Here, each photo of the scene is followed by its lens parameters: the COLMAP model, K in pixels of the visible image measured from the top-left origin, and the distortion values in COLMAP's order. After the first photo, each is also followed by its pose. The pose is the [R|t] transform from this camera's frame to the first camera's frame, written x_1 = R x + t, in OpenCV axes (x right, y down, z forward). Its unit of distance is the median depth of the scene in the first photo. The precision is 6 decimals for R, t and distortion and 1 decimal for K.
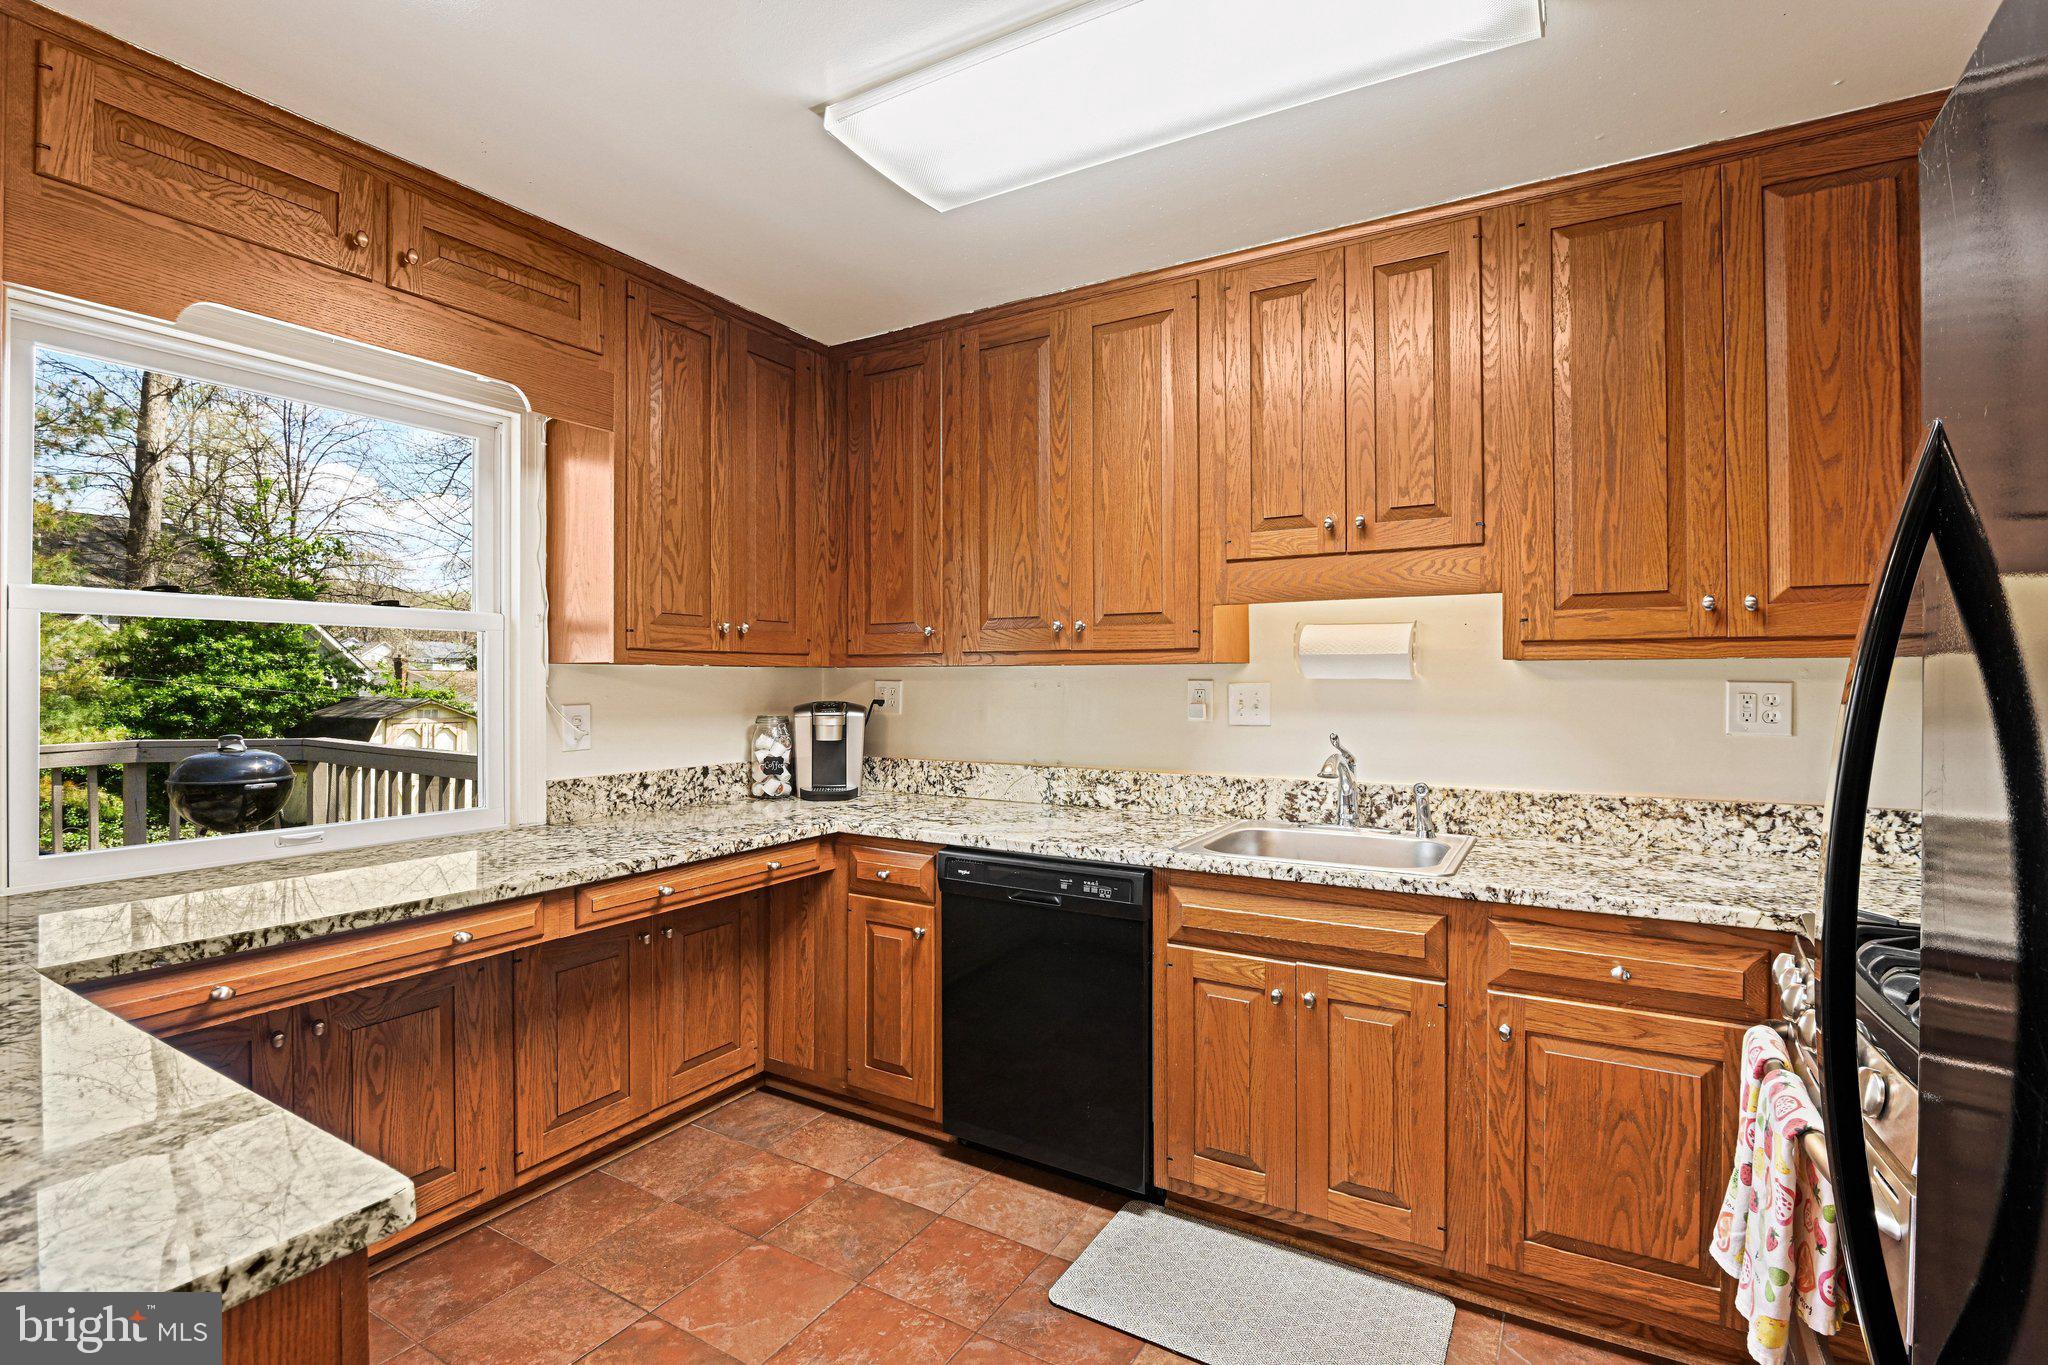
lens RADIAL K [[954.7, 0, 1015.8], [0, 954.7, 674.1], [0, 0, 1]] dist [-0.015134, -0.002863]
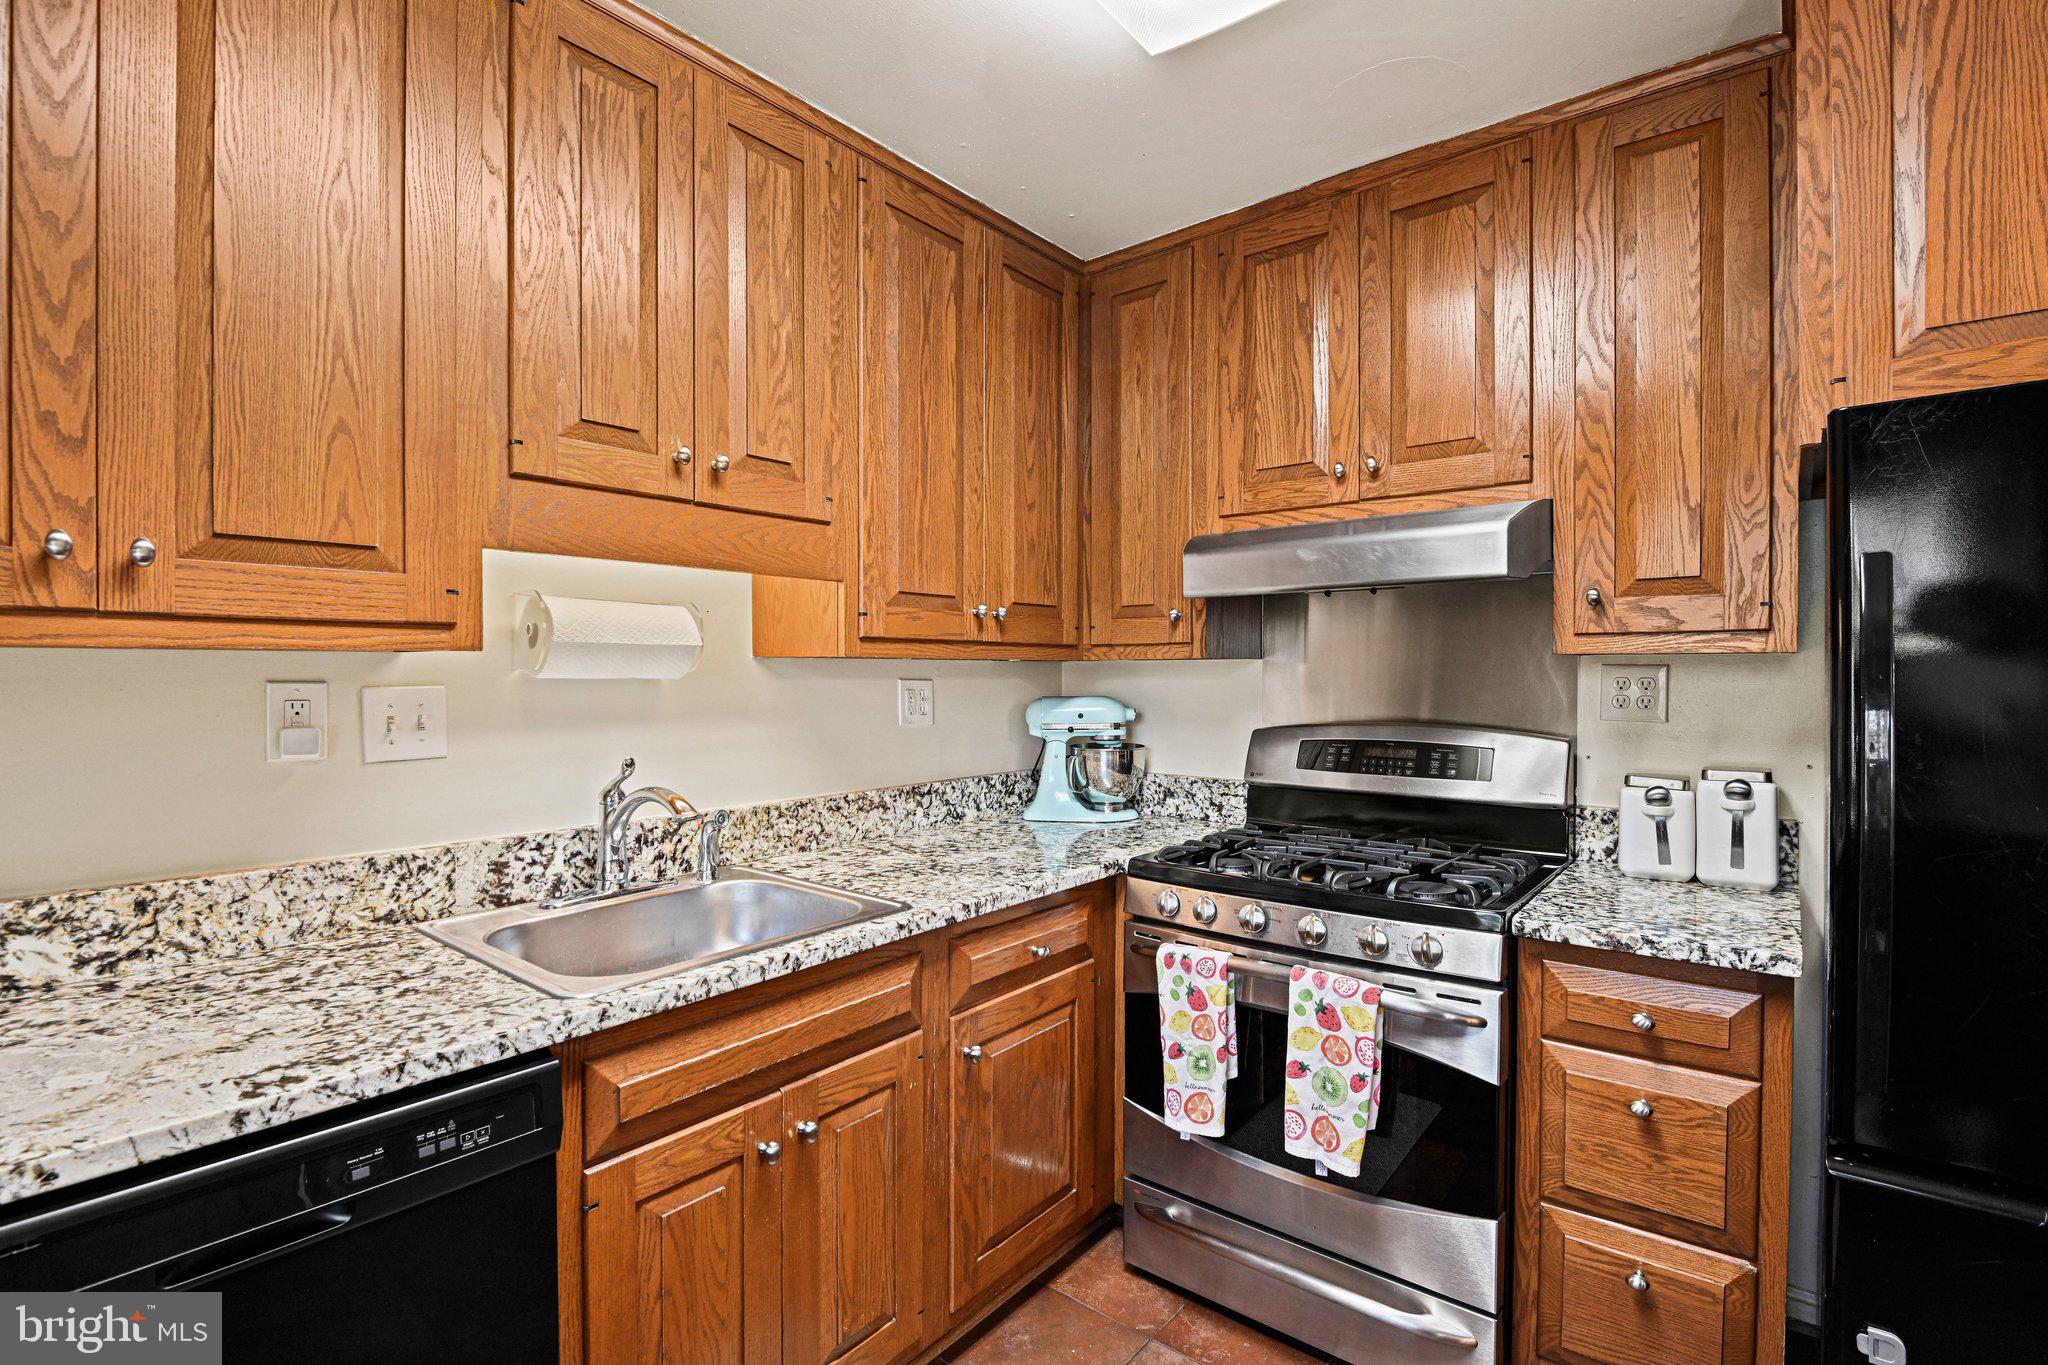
lens RADIAL K [[949.7, 0, 1024.0], [0, 949.7, 682.5], [0, 0, 1]] dist [-0.017036, -0.002049]
pose [[0.130363, -0.008959, 0.991426, -0.314234], [-0.004305, 0.999945, 0.009602, -0.000120], [-0.991457, -0.005520, 0.130317, 0.643431]]
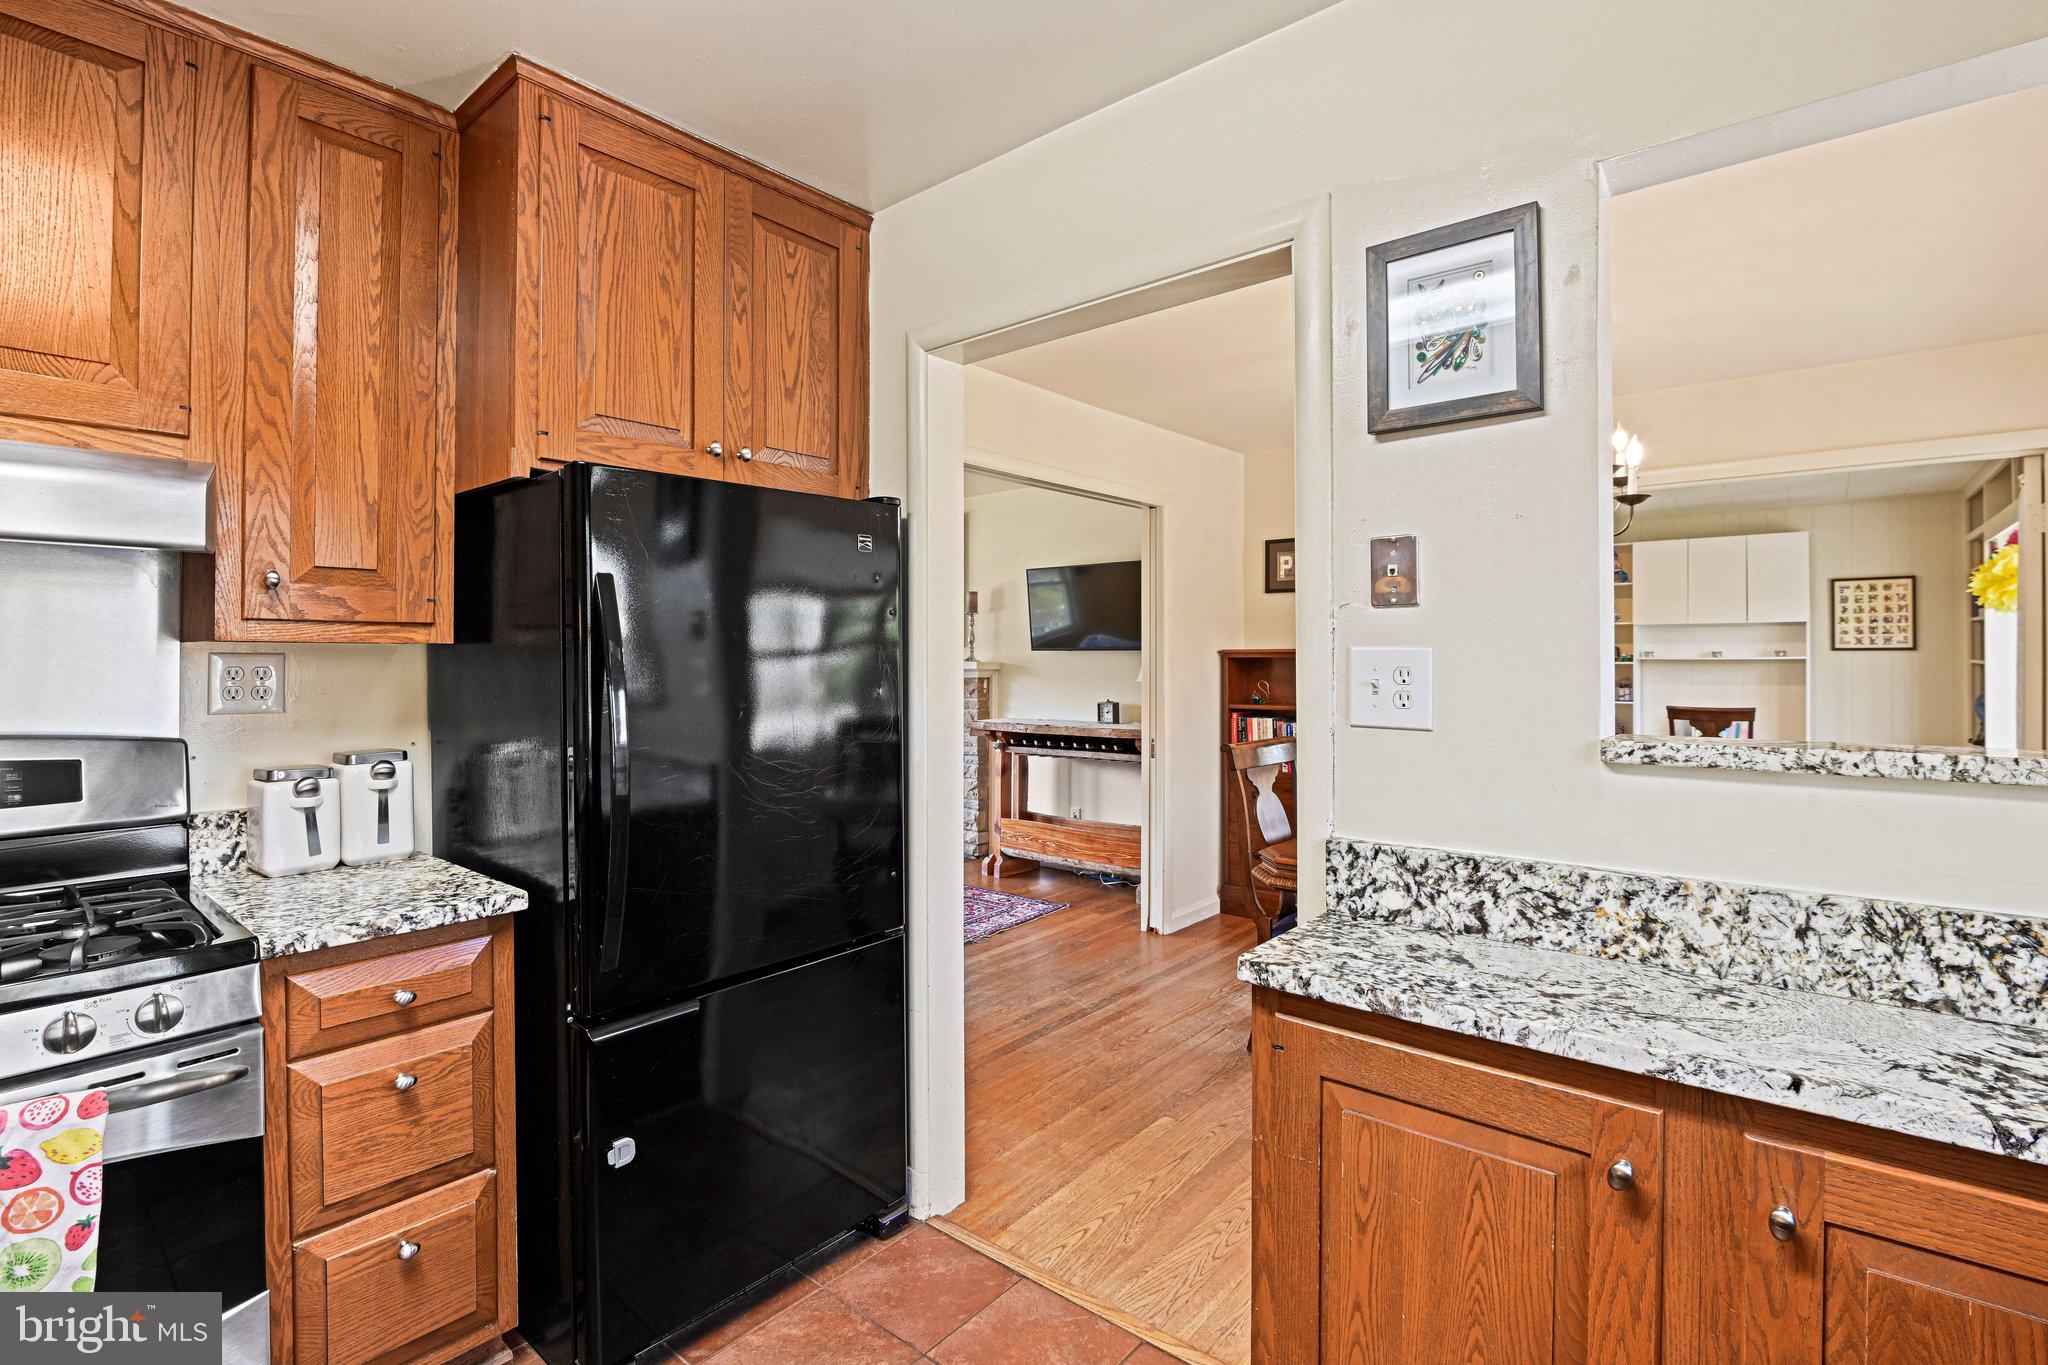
lens RADIAL K [[954.4, 0, 1029.9], [0, 954.4, 648.3], [0, 0, 1]] dist [-0.015105, -0.001101]
pose [[-0.988763, 0.005509, 0.149391, -0.168850], [0.003245, 0.999876, -0.015390, -0.000006], [-0.149457, -0.014733, -0.988658, 0.901263]]
